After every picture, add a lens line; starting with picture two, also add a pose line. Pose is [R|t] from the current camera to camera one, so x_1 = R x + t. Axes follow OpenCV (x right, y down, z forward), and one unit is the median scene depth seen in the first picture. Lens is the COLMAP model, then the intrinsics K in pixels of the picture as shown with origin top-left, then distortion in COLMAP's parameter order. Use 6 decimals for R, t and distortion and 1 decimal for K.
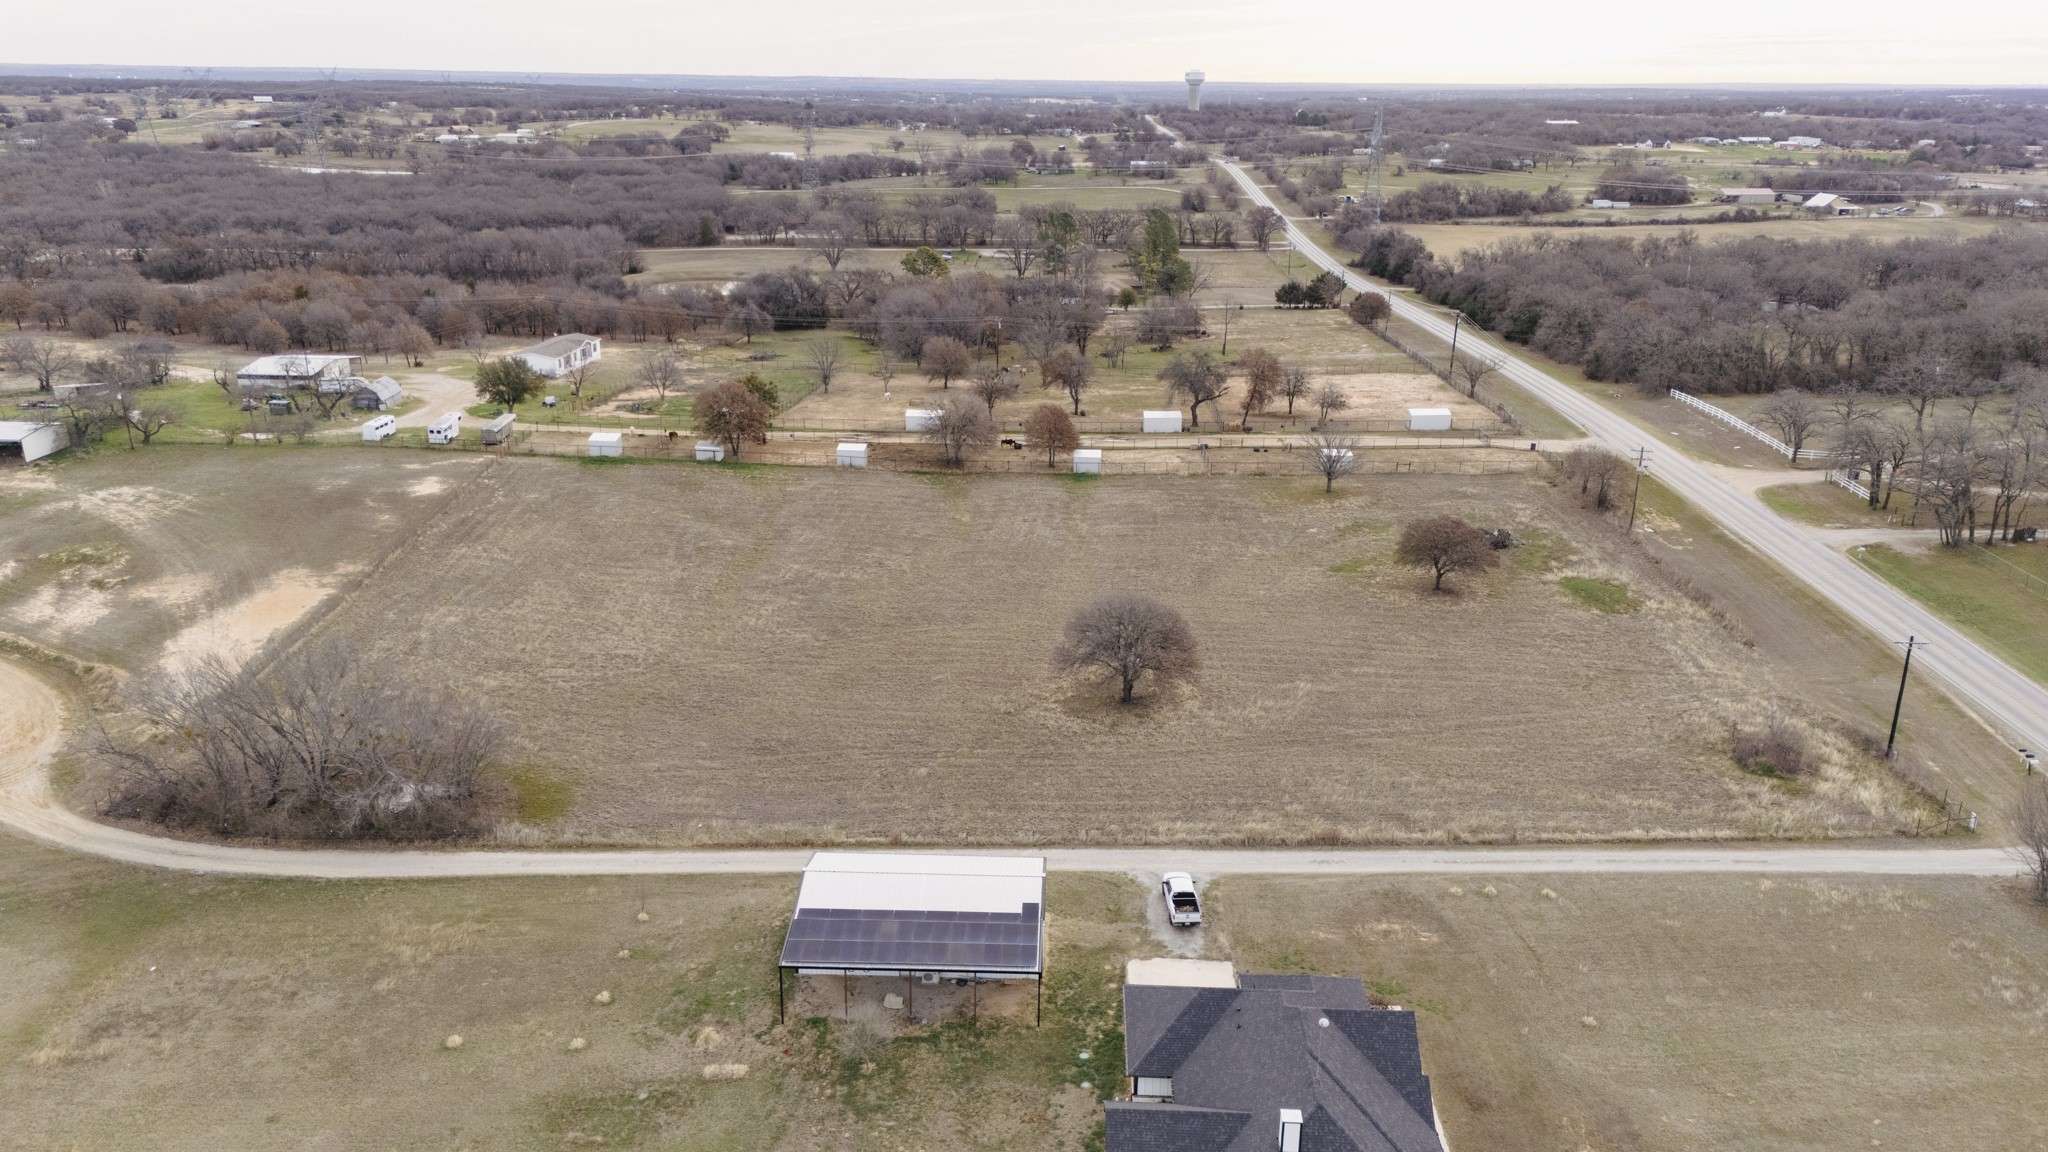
lens RADIAL K [[1495.8, 0, 1024.0], [0, 1495.8, 576.0], [0, 0, 1]] dist [0.069963, -0.071123]
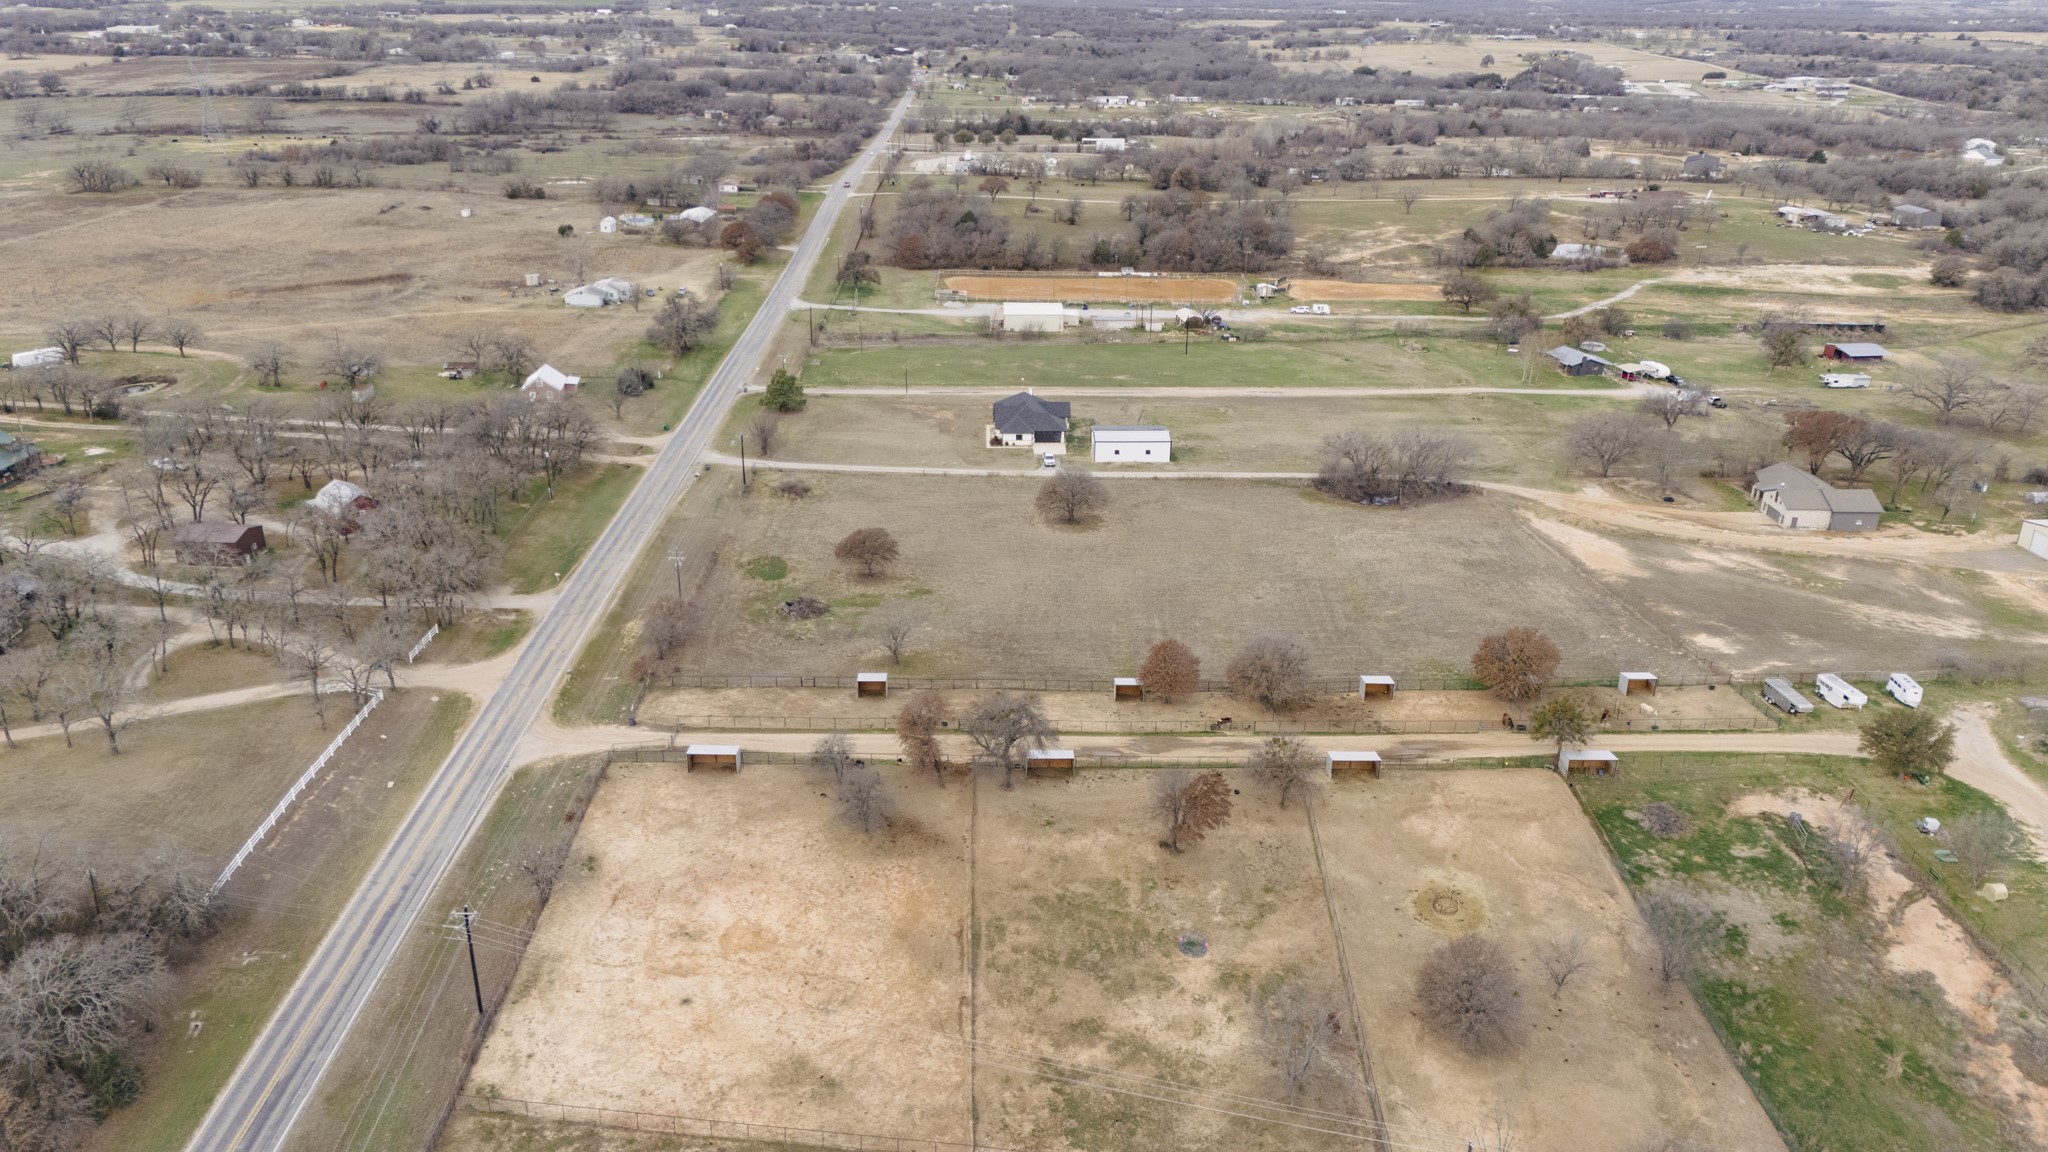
lens RADIAL K [[1494.2, 0, 1020.4], [0, 1494.2, 571.1], [0, 0, 1]] dist [0.080339, -0.075091]
pose [[-0.998046, 0.006021, -0.062189, 0.210857], [-0.035573, 0.763511, 0.644814, -0.923476], [0.051364, 0.645767, -0.761805, 2.062670]]
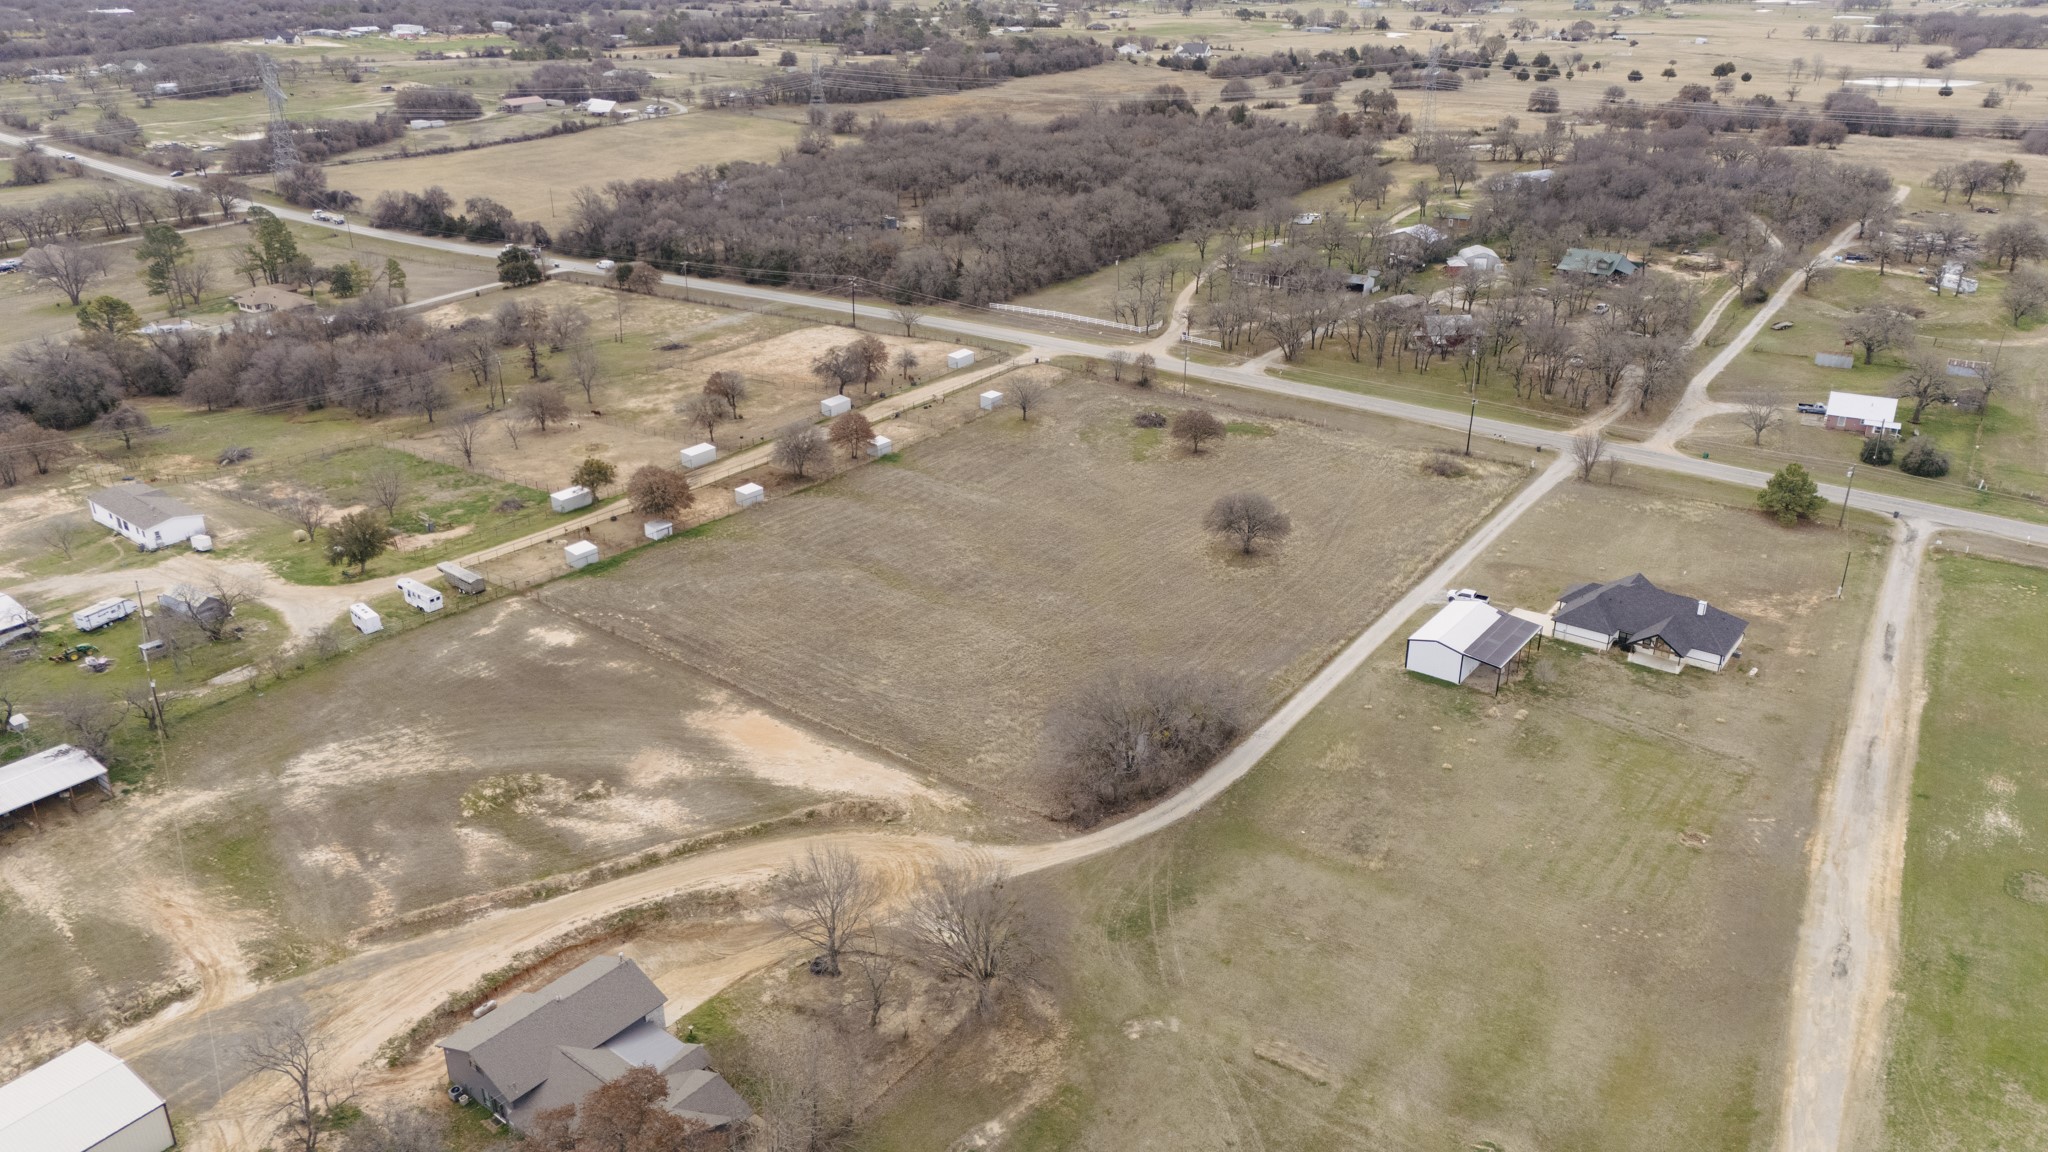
lens RADIAL K [[1494.2, 0, 1020.4], [0, 1494.2, 571.1], [0, 0, 1]] dist [0.080339, -0.075091]
pose [[0.568290, -0.338829, 0.749828, -1.142020], [0.267047, 0.937901, 0.221422, -0.288787], [-0.778288, 0.074407, 0.623483, 0.088948]]
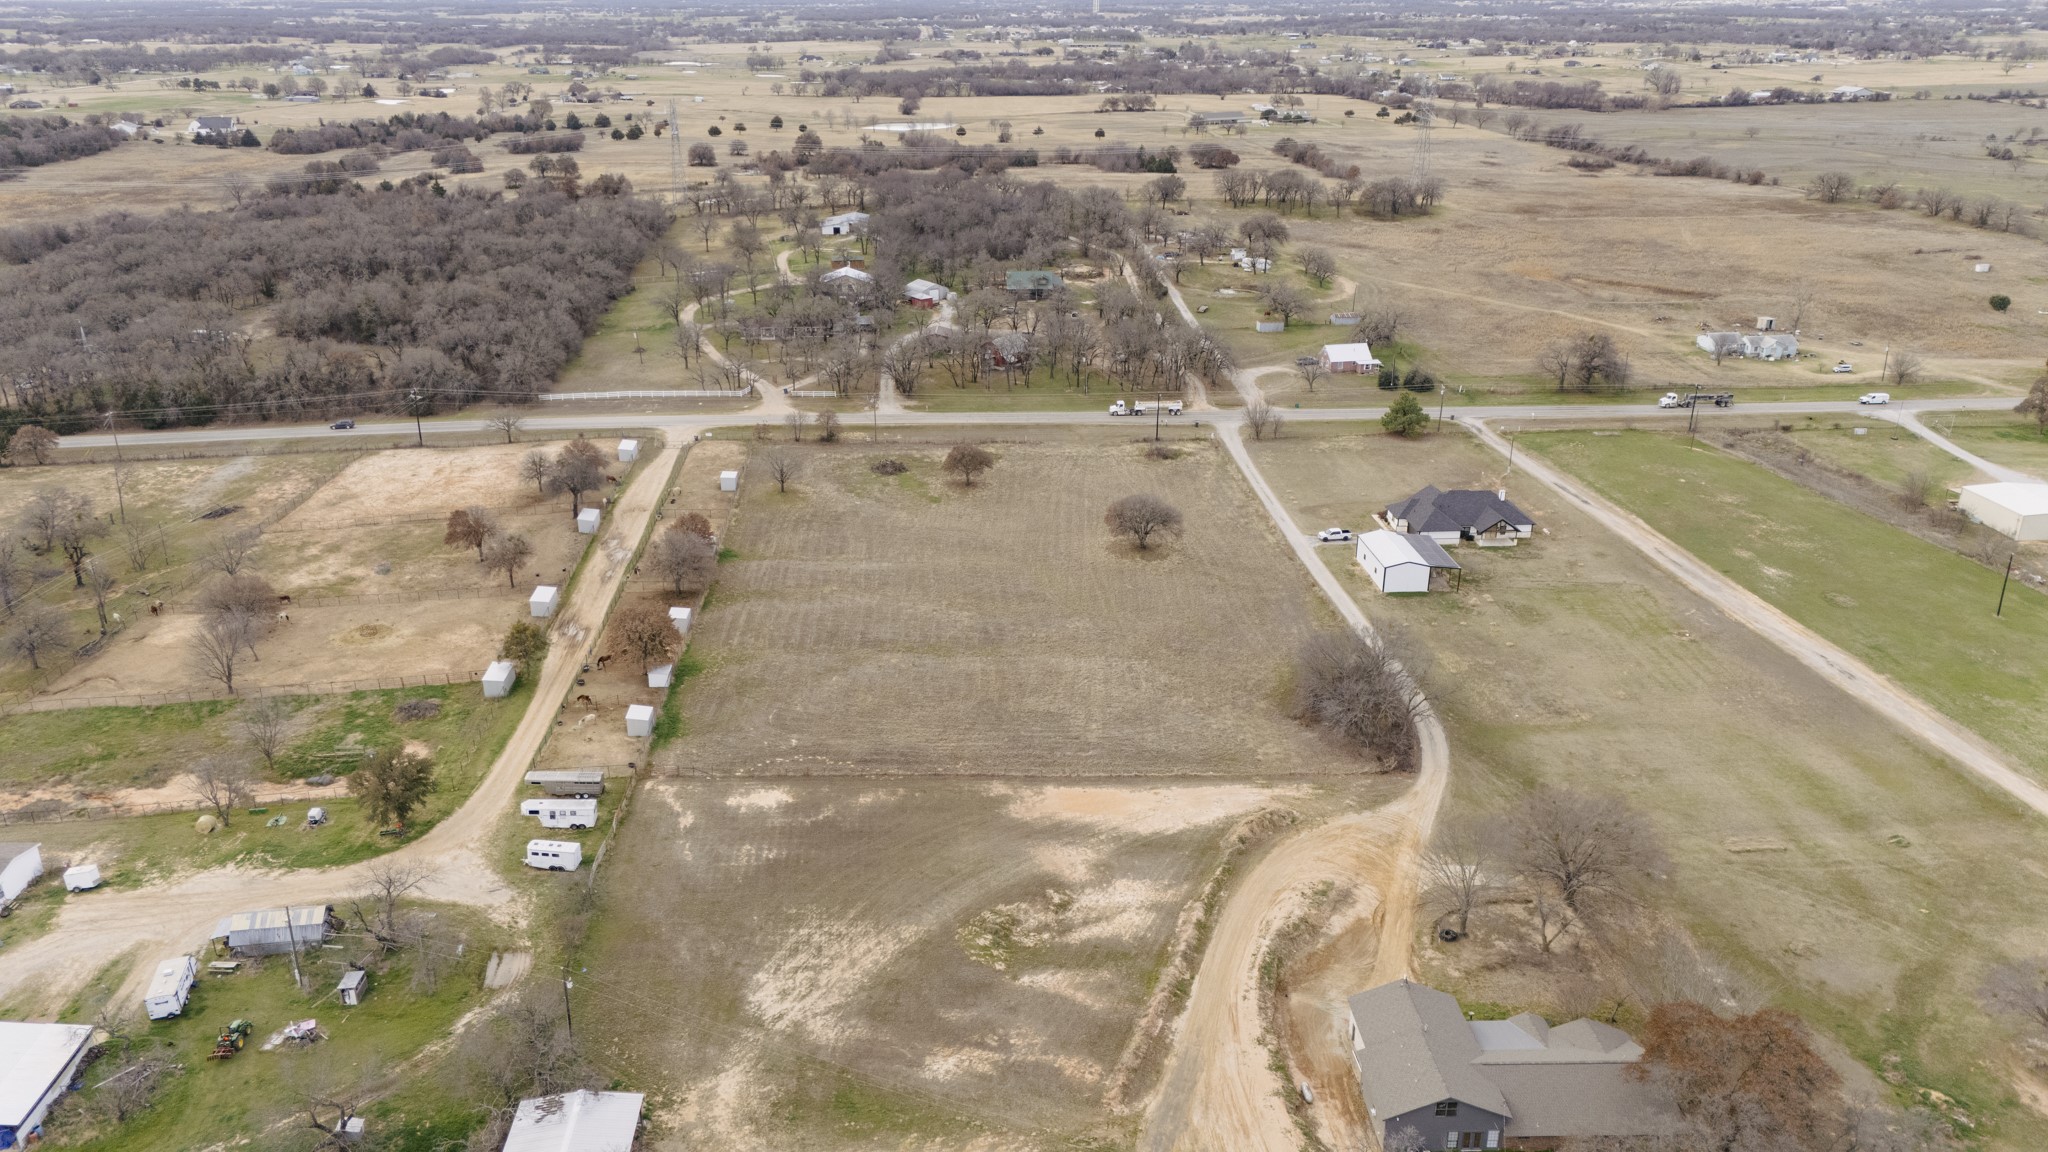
lens RADIAL K [[1494.2, 0, 1020.4], [0, 1494.2, 571.1], [0, 0, 1]] dist [0.080339, -0.075091]
pose [[-0.107831, -0.372011, 0.921944, -1.391413], [0.311401, 0.868046, 0.386685, -0.560179], [-0.944141, 0.328791, 0.022242, 0.903722]]
